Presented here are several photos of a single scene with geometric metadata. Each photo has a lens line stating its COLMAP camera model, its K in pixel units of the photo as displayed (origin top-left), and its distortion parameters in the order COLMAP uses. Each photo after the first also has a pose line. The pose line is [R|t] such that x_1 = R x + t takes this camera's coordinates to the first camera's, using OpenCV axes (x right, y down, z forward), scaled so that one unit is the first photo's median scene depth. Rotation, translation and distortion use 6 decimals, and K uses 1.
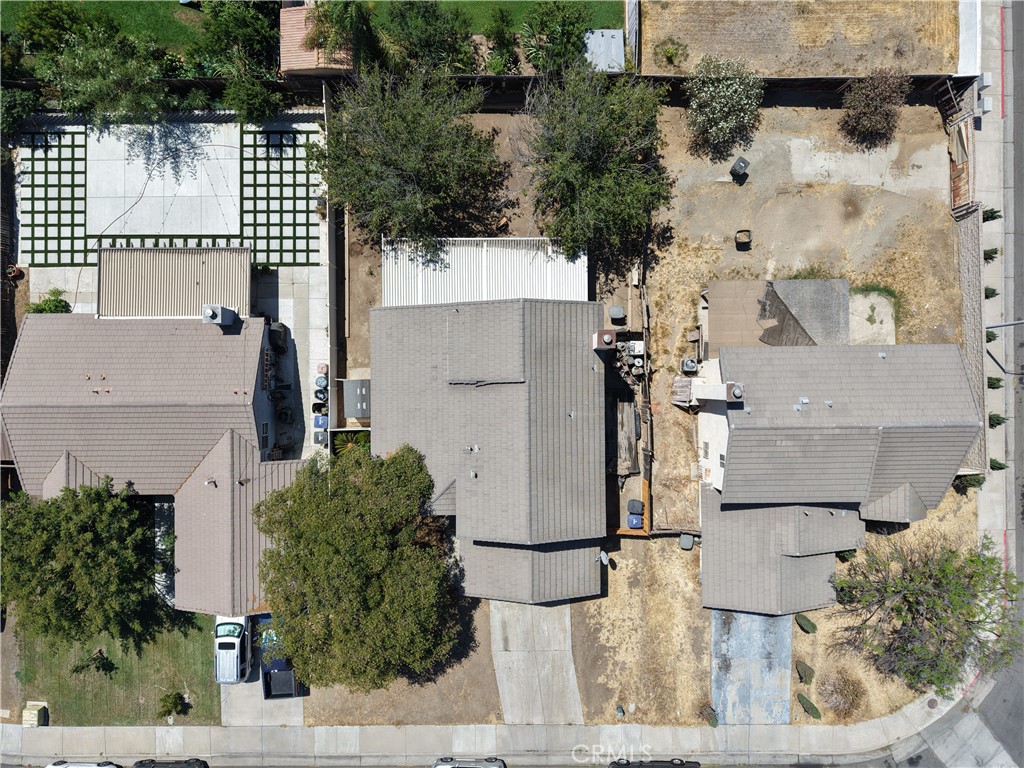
lens RADIAL K [[686.5, 0, 506.5], [0, 686.5, 389.8], [0, 0, 1]] dist [0.036922, -0.036528]
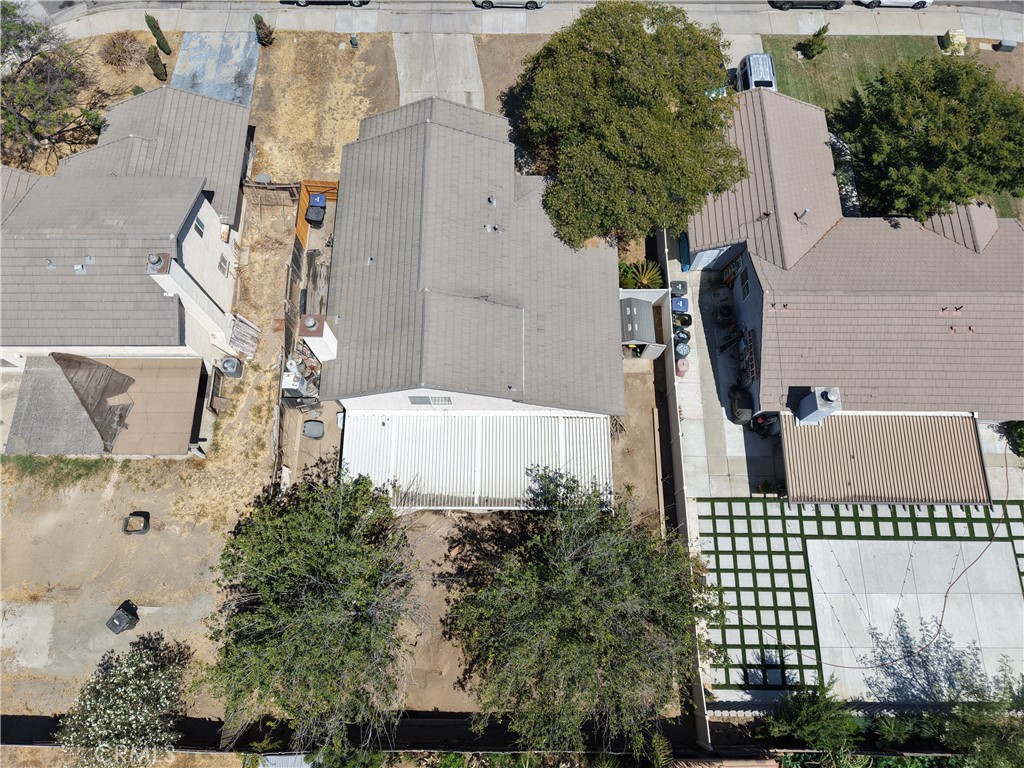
lens RADIAL K [[686.5, 0, 506.5], [0, 686.5, 389.8], [0, 0, 1]] dist [0.036922, -0.036528]
pose [[-0.999922, -0.012056, 0.003360, -0.060965], [0.012493, -0.945336, 0.325858, -0.319027], [-0.000752, 0.325874, 0.945413, 0.236176]]
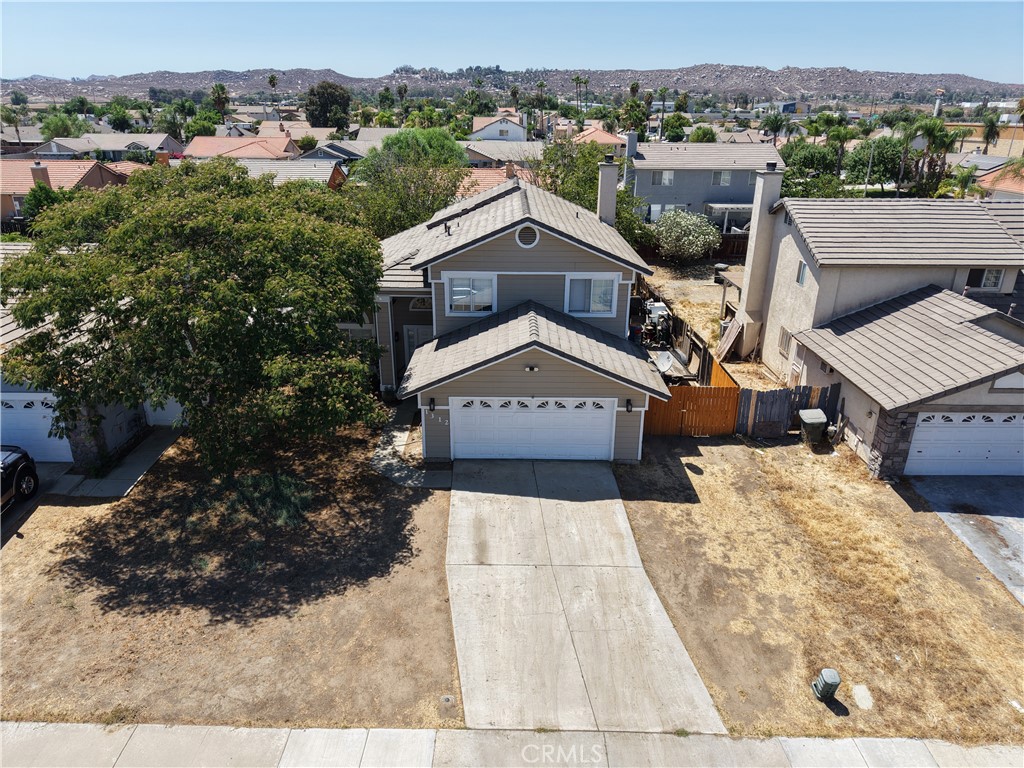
lens RADIAL K [[686.5, 0, 506.5], [0, 686.5, 389.8], [0, 0, 1]] dist [0.036922, -0.036528]
pose [[0.999903, 0.011902, -0.007241, 0.016092], [-0.011199, 0.377521, -0.925933, 0.715254], [-0.008287, 0.925925, 0.377618, 0.754098]]
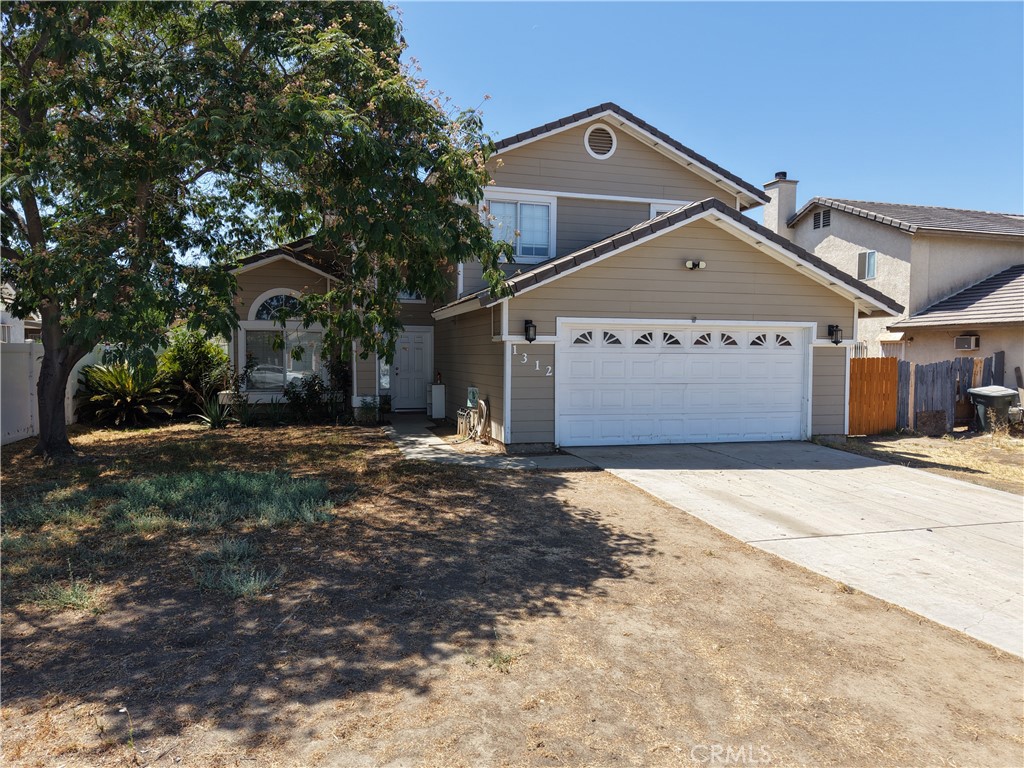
lens RADIAL K [[684.2, 0, 512.0], [0, 684.2, 384.0], [0, 0, 1]] dist [0.022706, -0.038886]
pose [[0.964820, -0.013431, 0.262569, -0.115768], [0.262891, 0.036601, -0.964131, 0.518567], [0.003339, 0.999240, 0.038844, 0.959362]]
